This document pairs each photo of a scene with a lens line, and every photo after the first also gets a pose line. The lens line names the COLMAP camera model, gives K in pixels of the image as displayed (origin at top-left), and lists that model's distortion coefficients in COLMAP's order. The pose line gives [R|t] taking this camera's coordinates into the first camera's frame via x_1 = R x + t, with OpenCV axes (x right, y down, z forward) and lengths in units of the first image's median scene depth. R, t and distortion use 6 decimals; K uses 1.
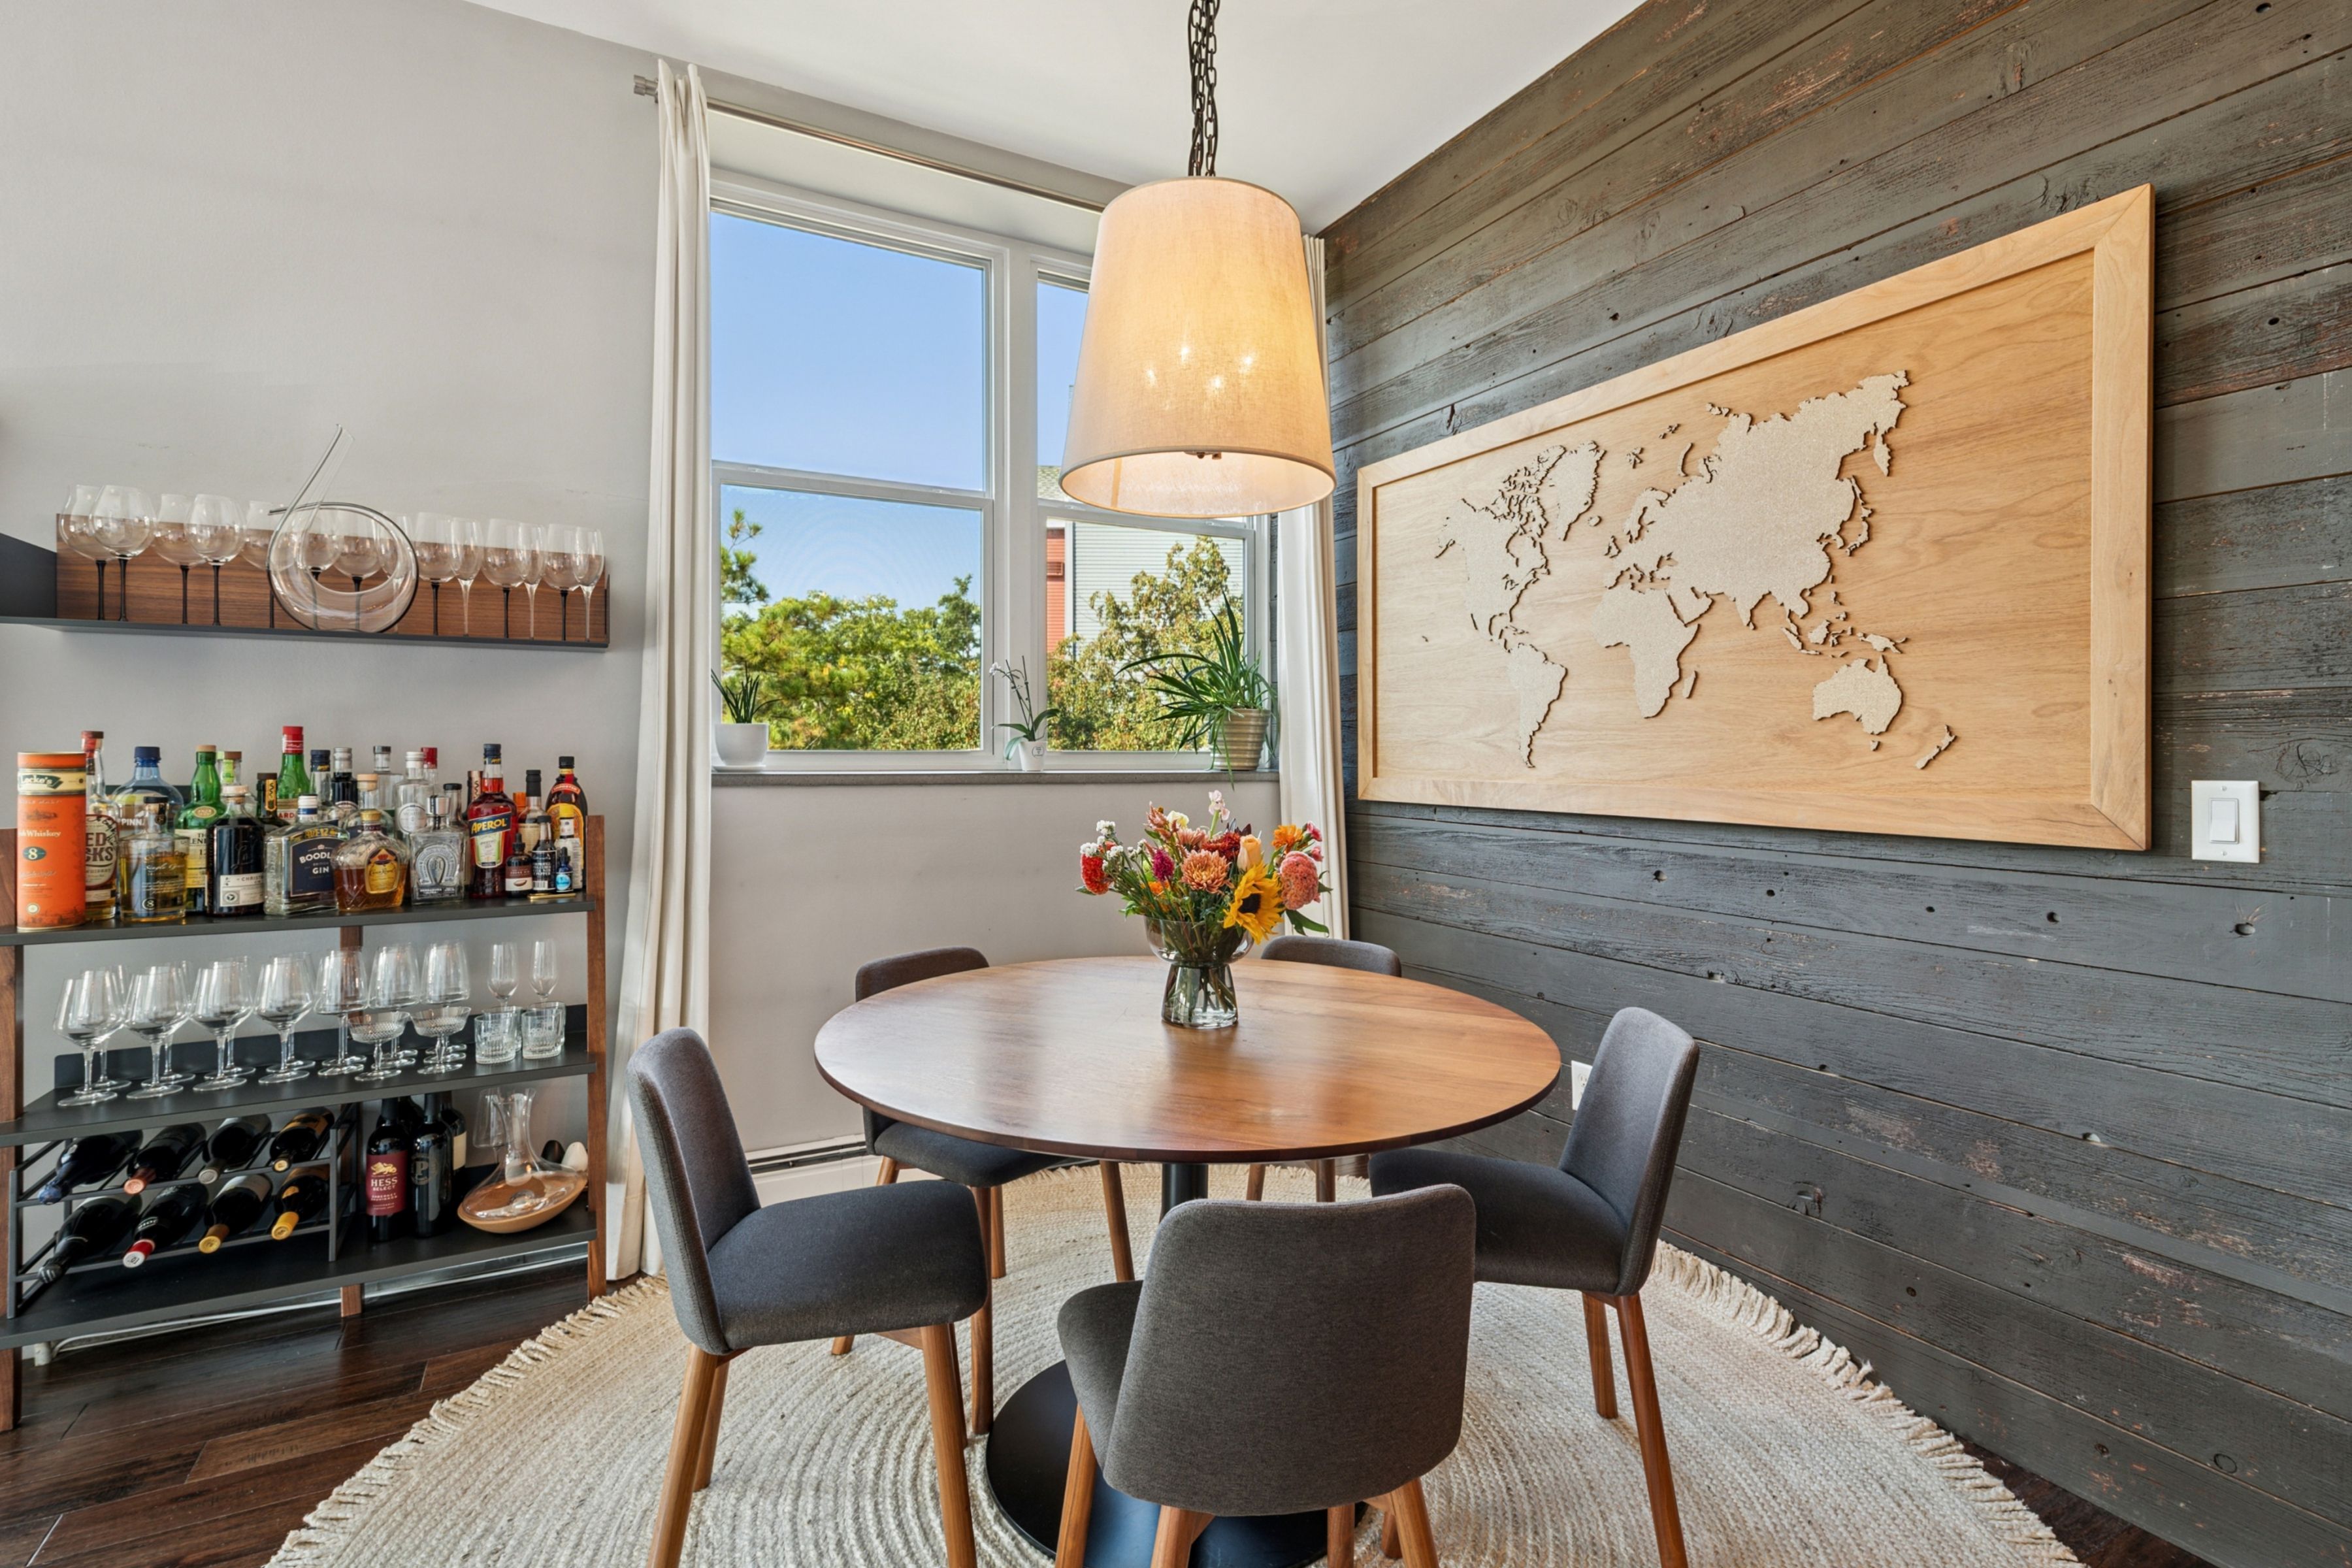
lens RADIAL K [[1102.5, 0, 1170.8], [0, 1102.5, 752.6], [0, 0, 1]] dist [0.010281, -0.000457]
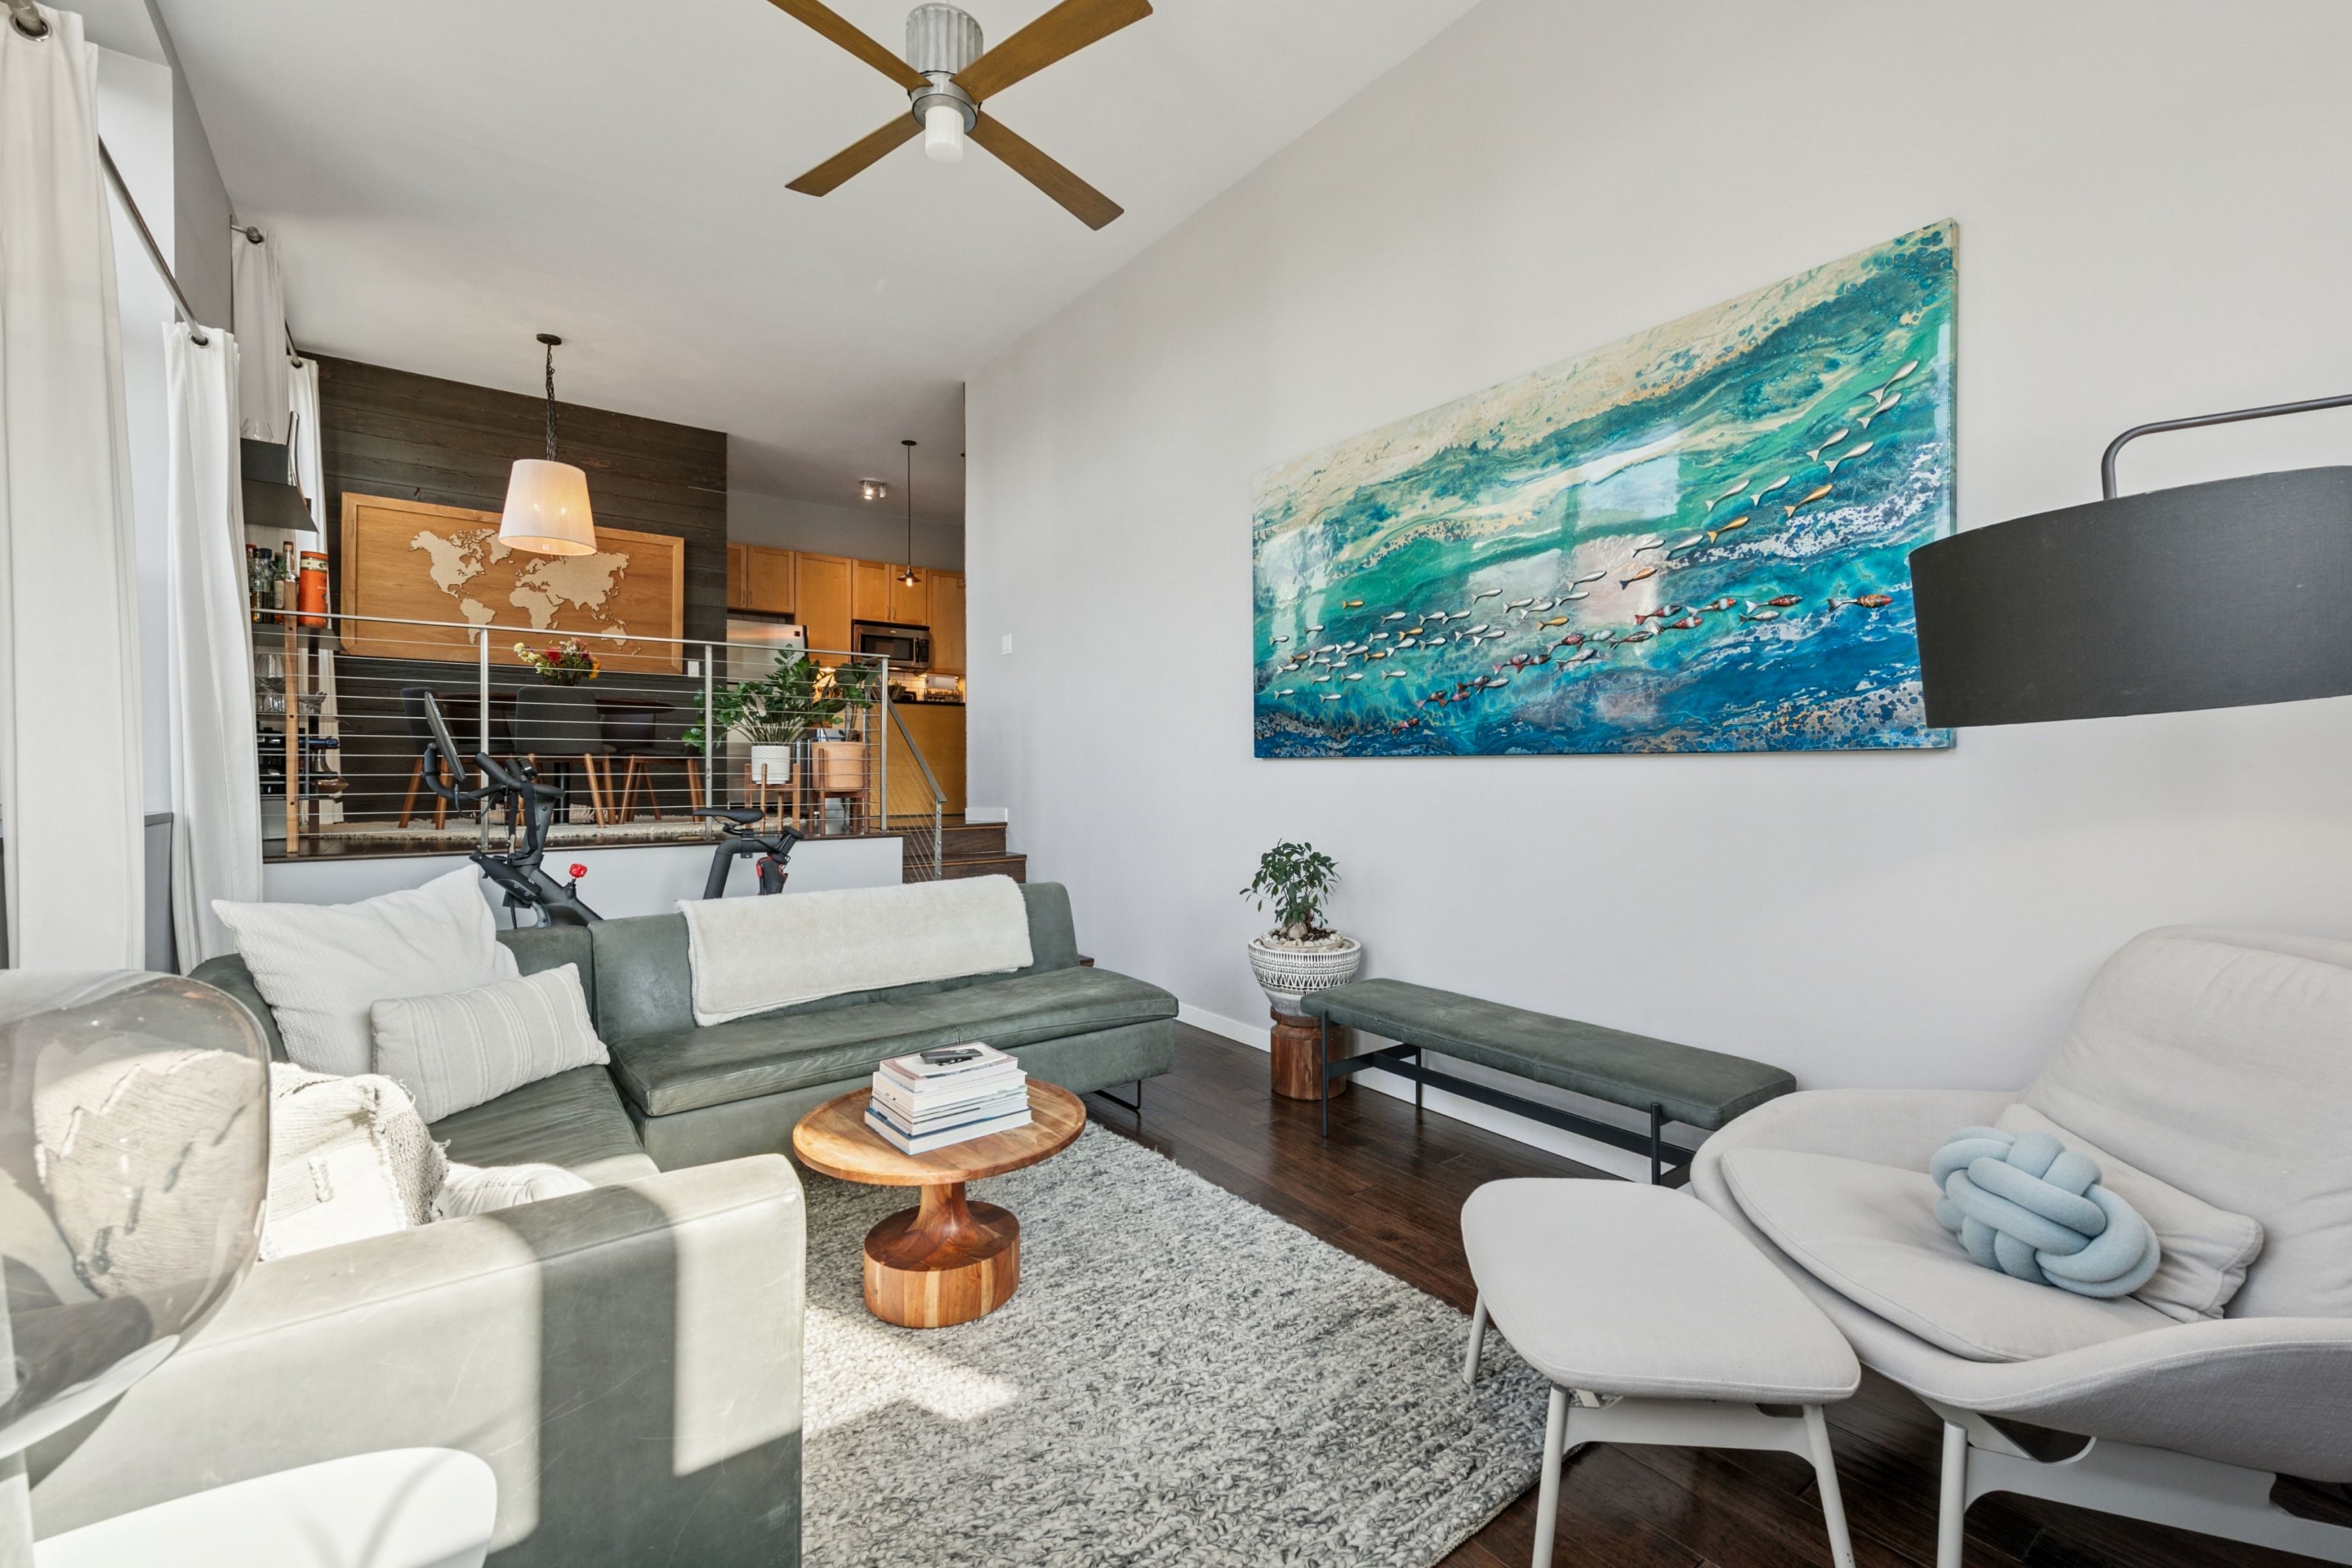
lens RADIAL K [[962.2, 0, 1177.3], [0, 962.2, 771.9], [0, 0, 1]] dist [-0.000575, 0.000086]
pose [[-0.152278, -0.006472, 0.988316, -2.766125], [-0.006395, 0.999964, 0.005563, 0.364237], [-0.988317, -0.005473, -0.152314, -0.384530]]
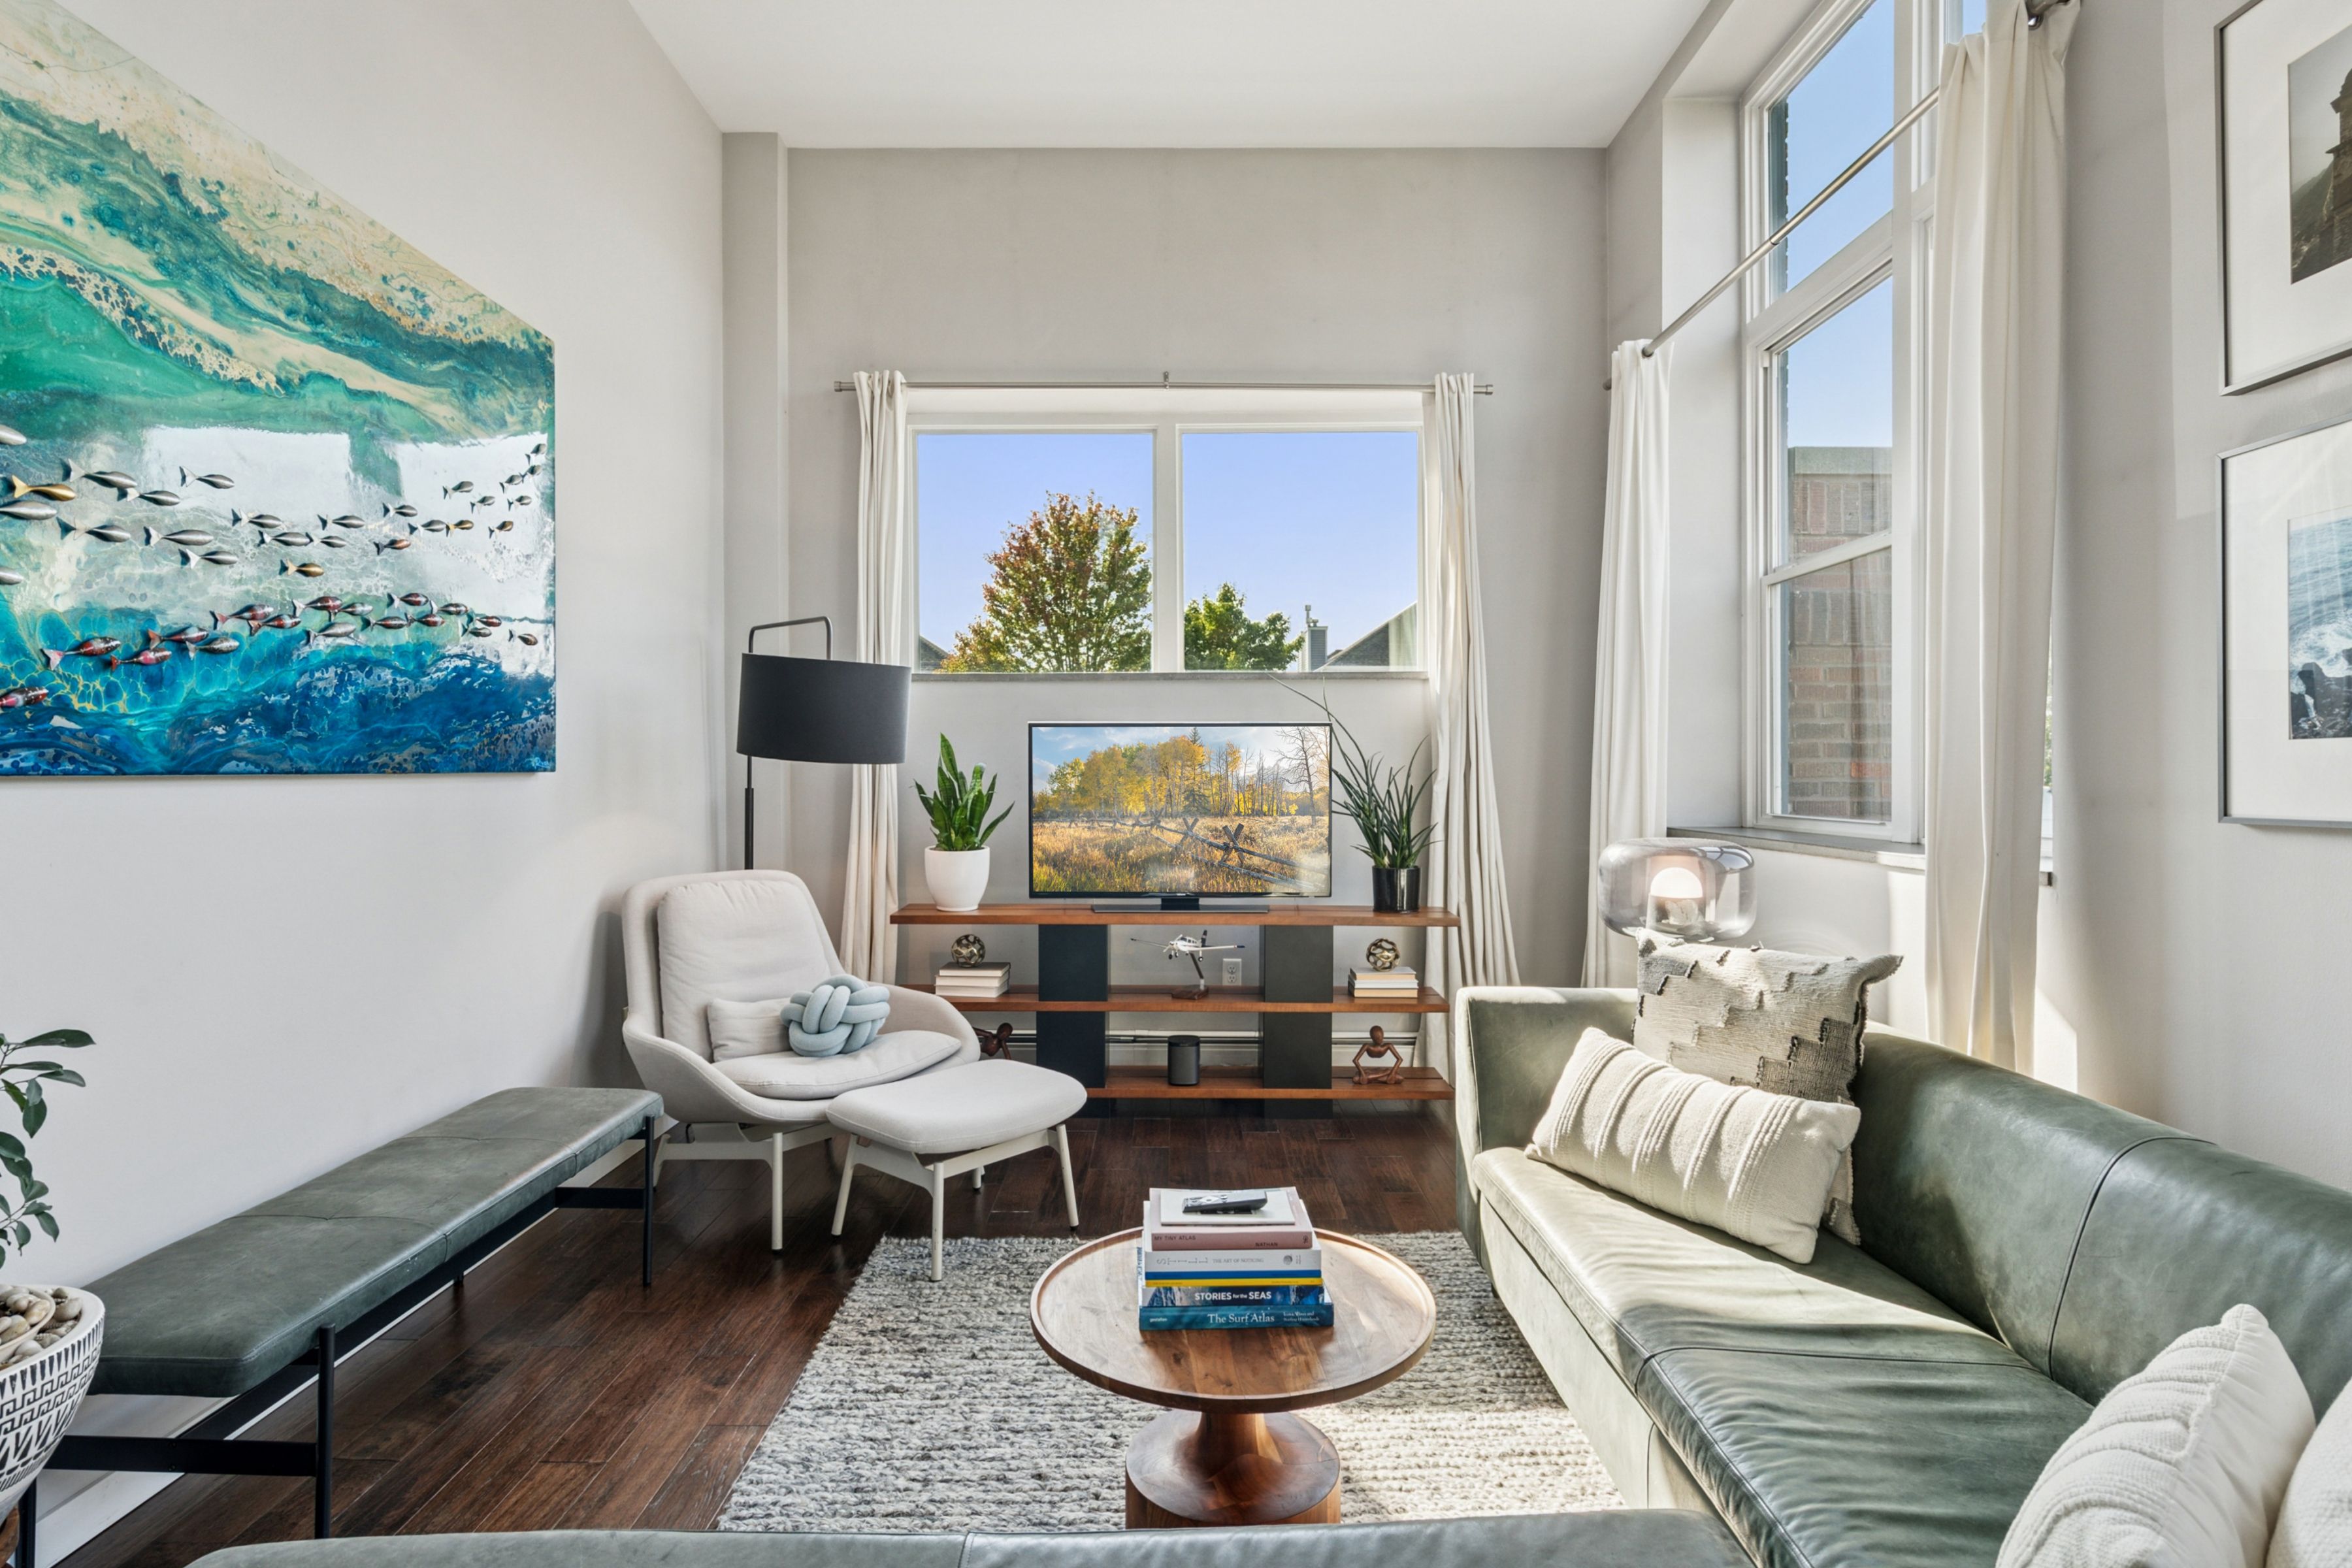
lens RADIAL K [[1182.3, 0, 1159.8], [0, 1182.3, 772.6], [0, 0, 1]] dist [-0.004489, -0.000690]
pose [[-0.488697, -0.001020, -0.872453, -1.028903], [0.006076, 0.999971, -0.004573, 0.352793], [0.872433, -0.007536, -0.488676, 0.065453]]
